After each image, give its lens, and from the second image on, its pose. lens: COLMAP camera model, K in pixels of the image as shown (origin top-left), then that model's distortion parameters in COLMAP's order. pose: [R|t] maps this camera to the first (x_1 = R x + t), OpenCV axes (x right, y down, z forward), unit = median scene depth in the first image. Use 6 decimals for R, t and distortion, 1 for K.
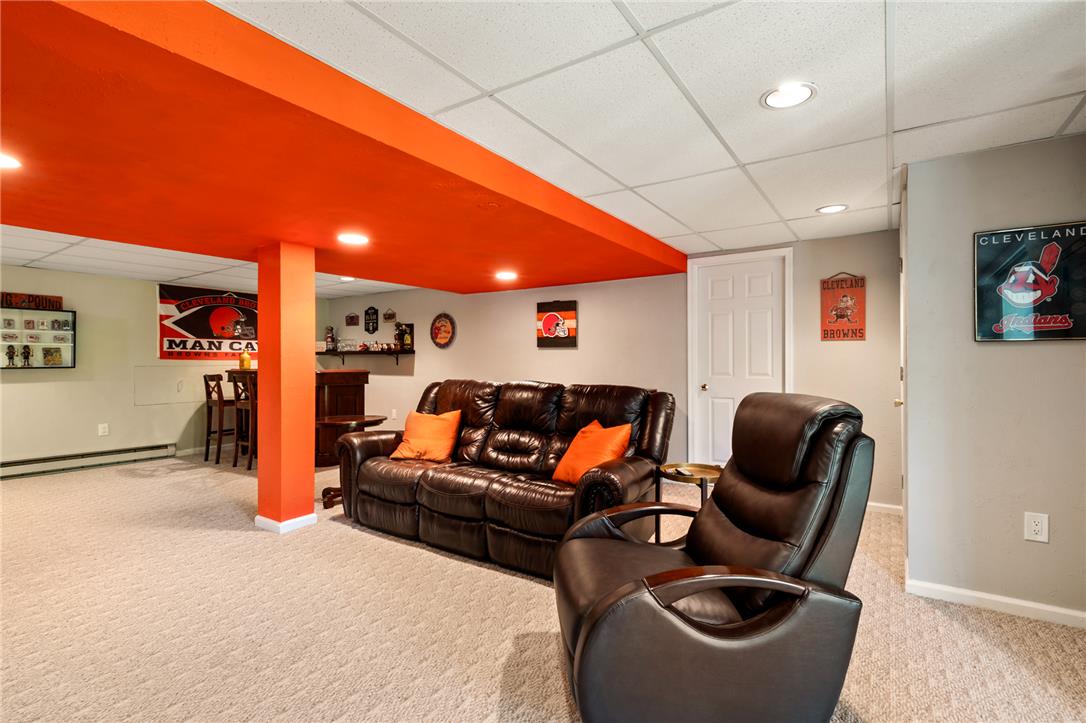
lens RADIAL K [[490.2, 0, 540.6], [0, 490.2, 360.4], [0, 0, 1]] dist [0.005163, -0.002755]
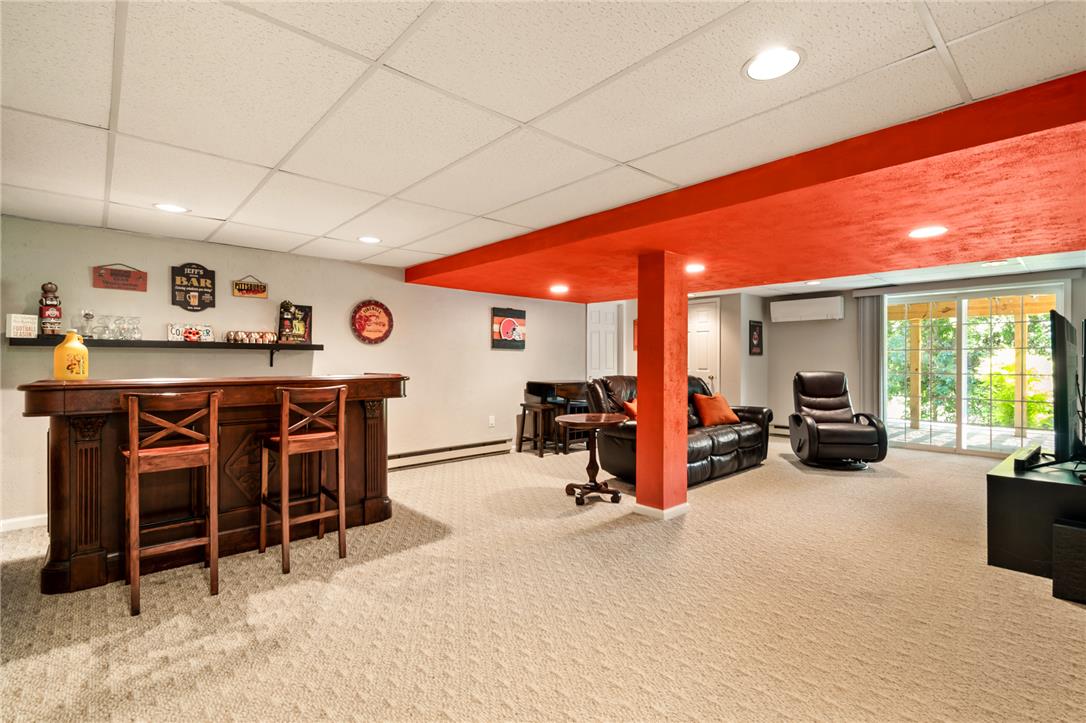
lens RADIAL K [[490.2, 0, 537.7], [0, 490.2, 360.4], [0, 0, 1]] dist [0.005163, -0.002755]
pose [[0.234568, 0.004864, 0.972088, -0.886059], [0.004517, 0.999971, -0.006093, 0.006684], [-0.972089, 0.005820, 0.234539, 0.549568]]
